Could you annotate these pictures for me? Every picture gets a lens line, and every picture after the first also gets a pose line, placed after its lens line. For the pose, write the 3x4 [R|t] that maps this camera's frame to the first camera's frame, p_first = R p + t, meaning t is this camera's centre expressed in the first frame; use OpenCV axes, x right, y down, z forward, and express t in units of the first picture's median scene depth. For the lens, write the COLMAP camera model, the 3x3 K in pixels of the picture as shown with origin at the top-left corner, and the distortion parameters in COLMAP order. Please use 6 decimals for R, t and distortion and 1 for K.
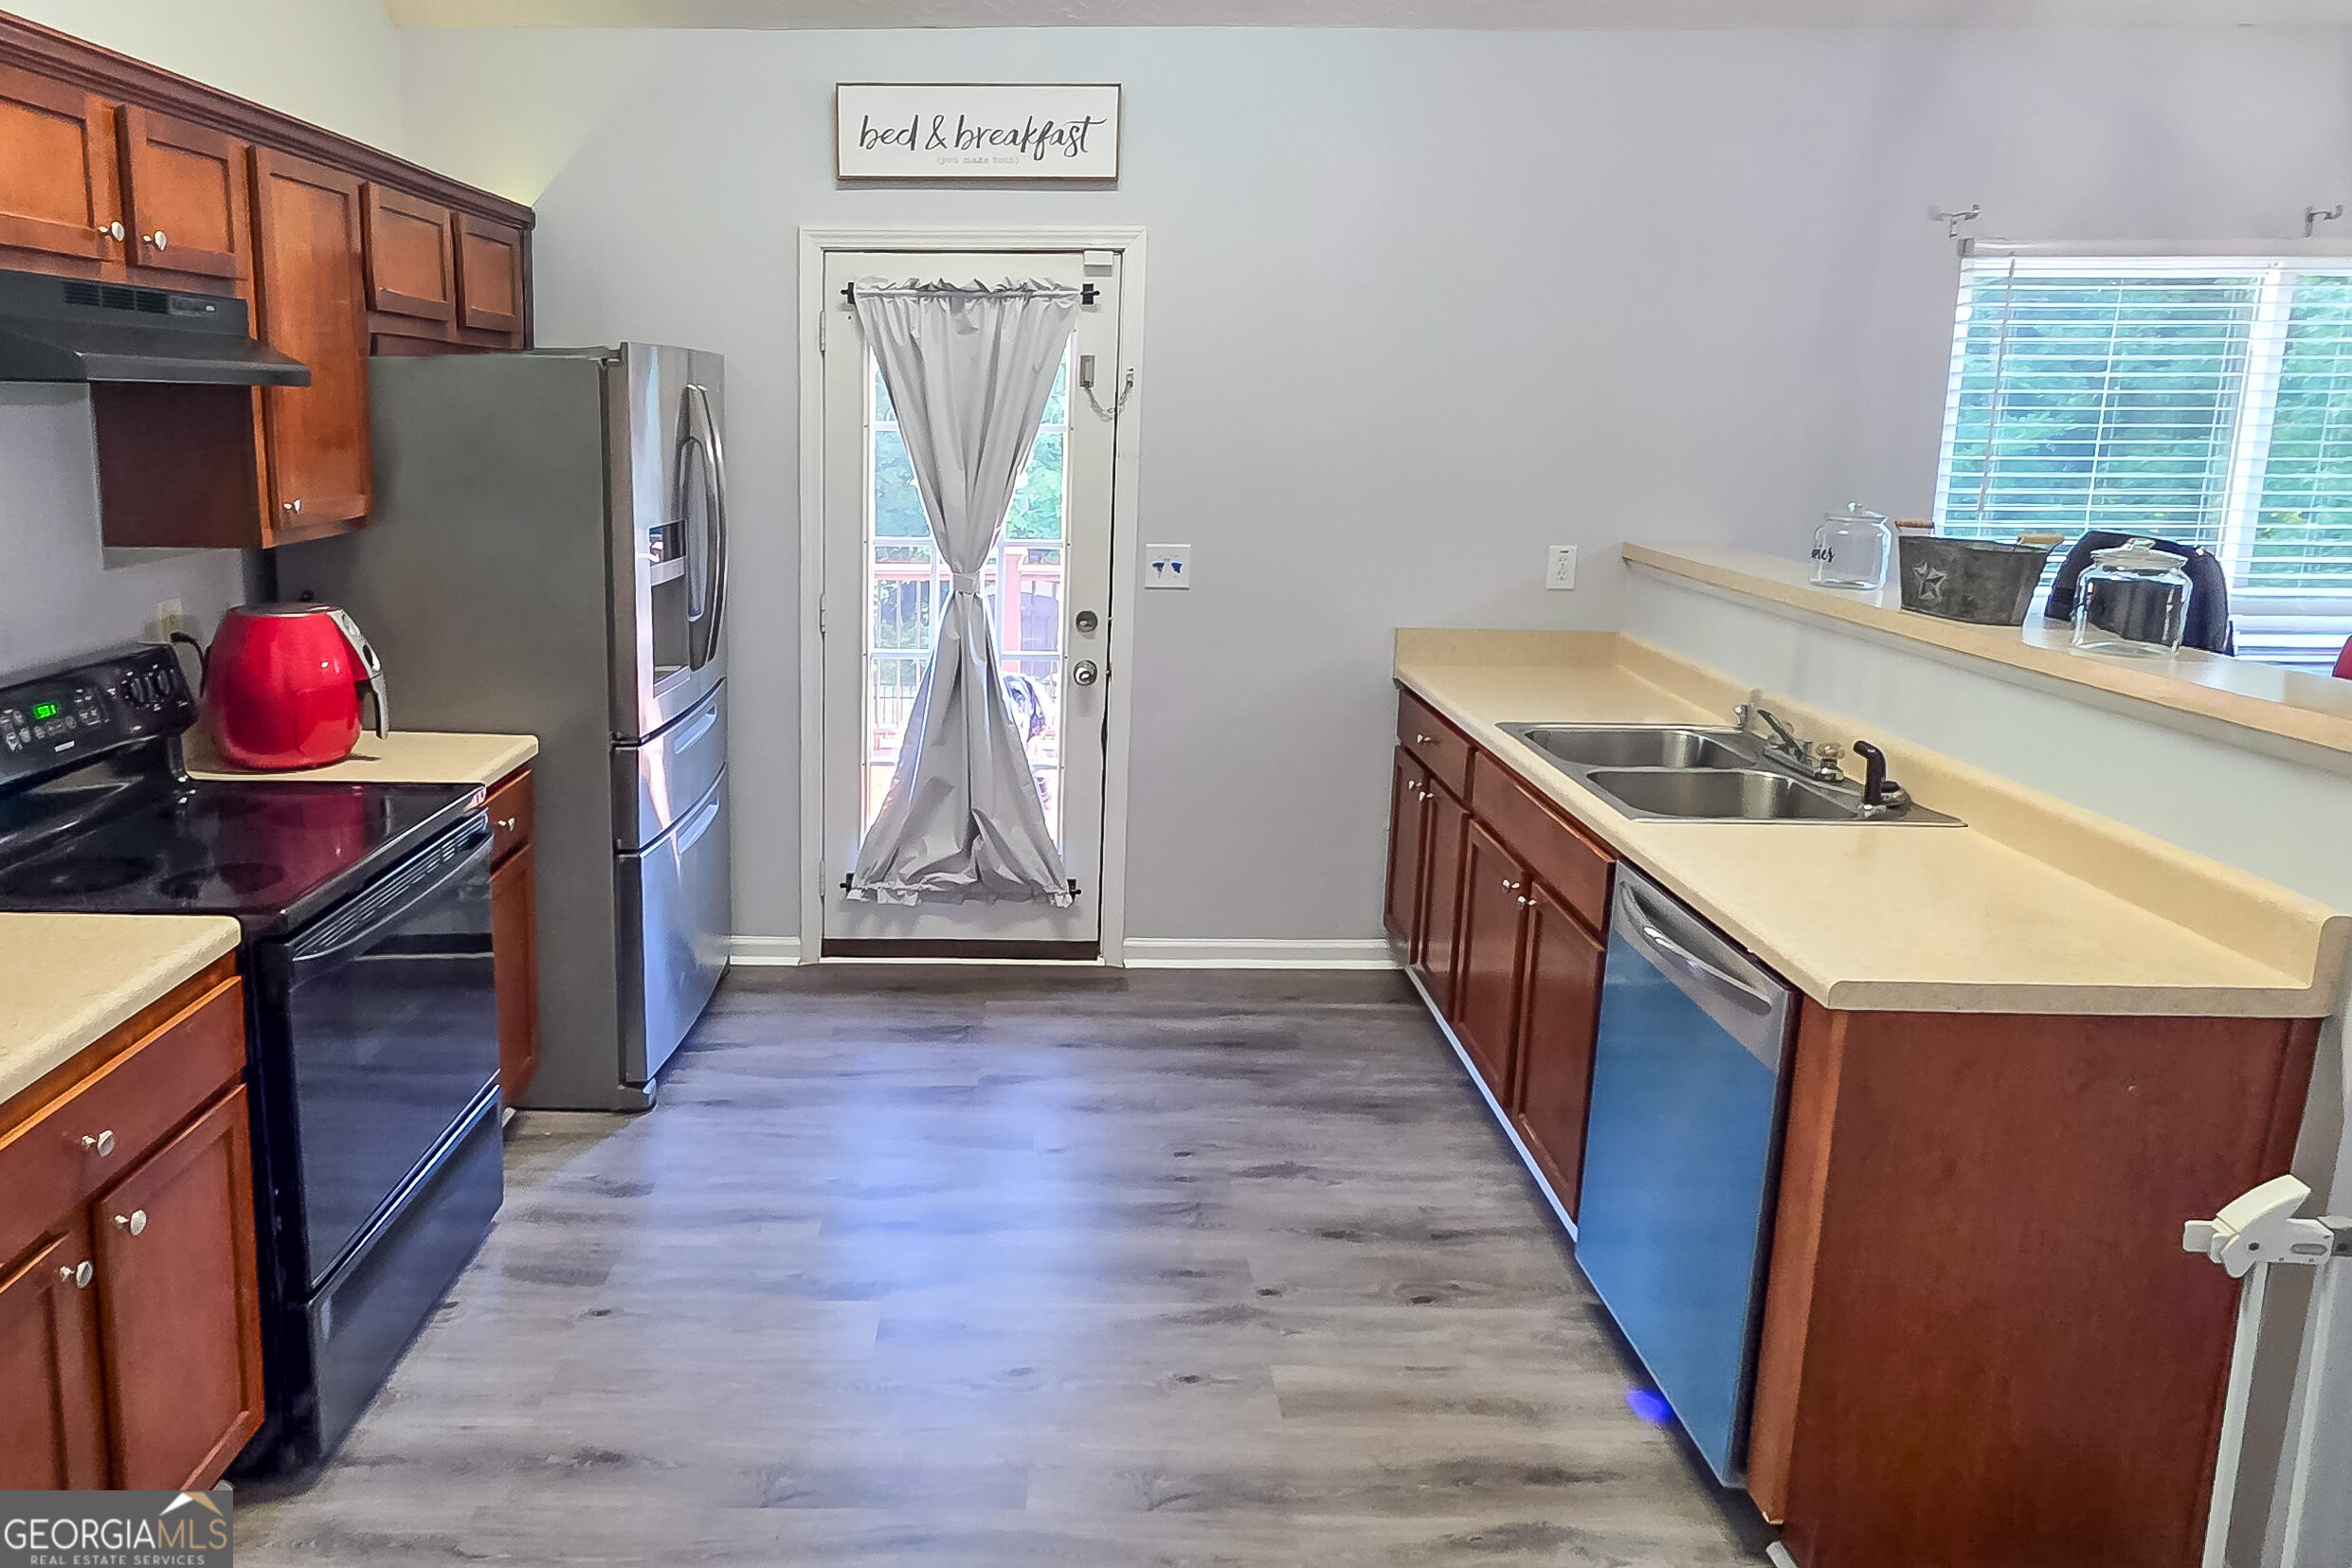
lens RADIAL K [[1437.5, 0, 1174.6], [0, 1437.5, 659.9], [0, 0, 1]] dist [0.002052, -0.000175]
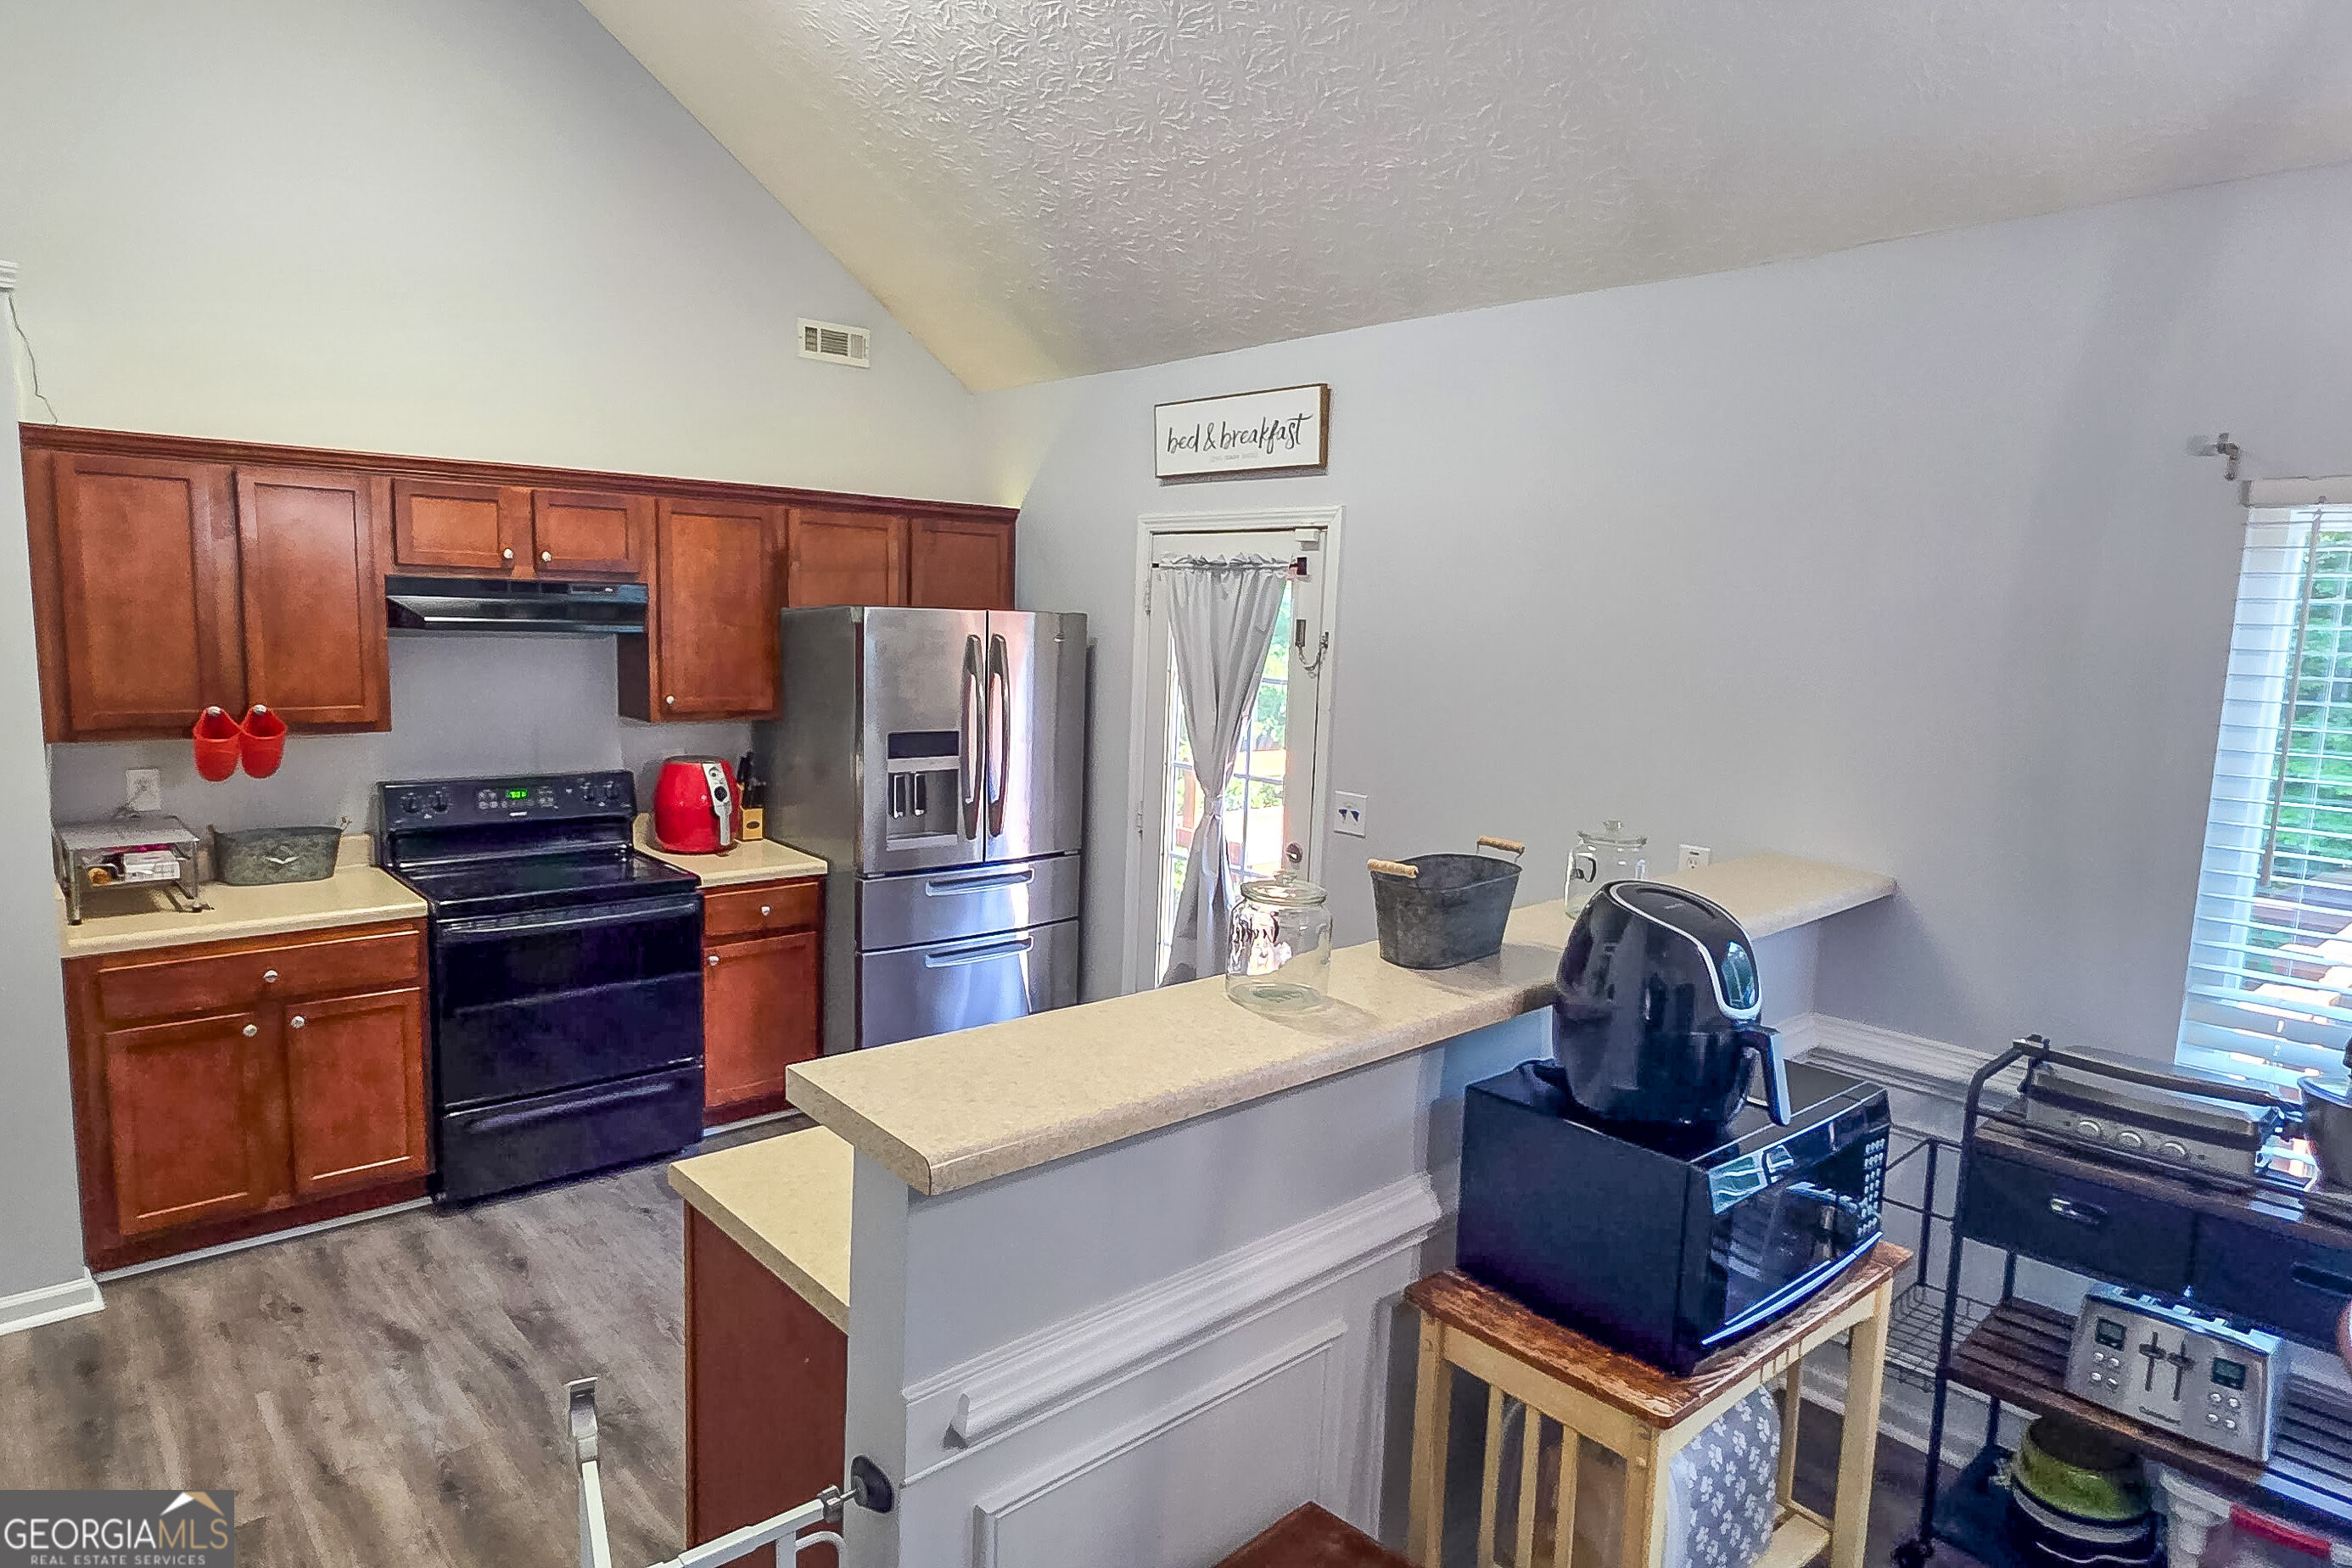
lens RADIAL K [[1386.3, 0, 1176.0], [0, 1386.3, 784.0], [0, 0, 1]] dist [0.004363, 0.000242]
pose [[0.678925, 0.108690, -0.726118, 0.697192], [-0.158045, 0.987432, 0.000032, -0.070384], [0.716996, 0.114737, 0.687570, 0.201074]]
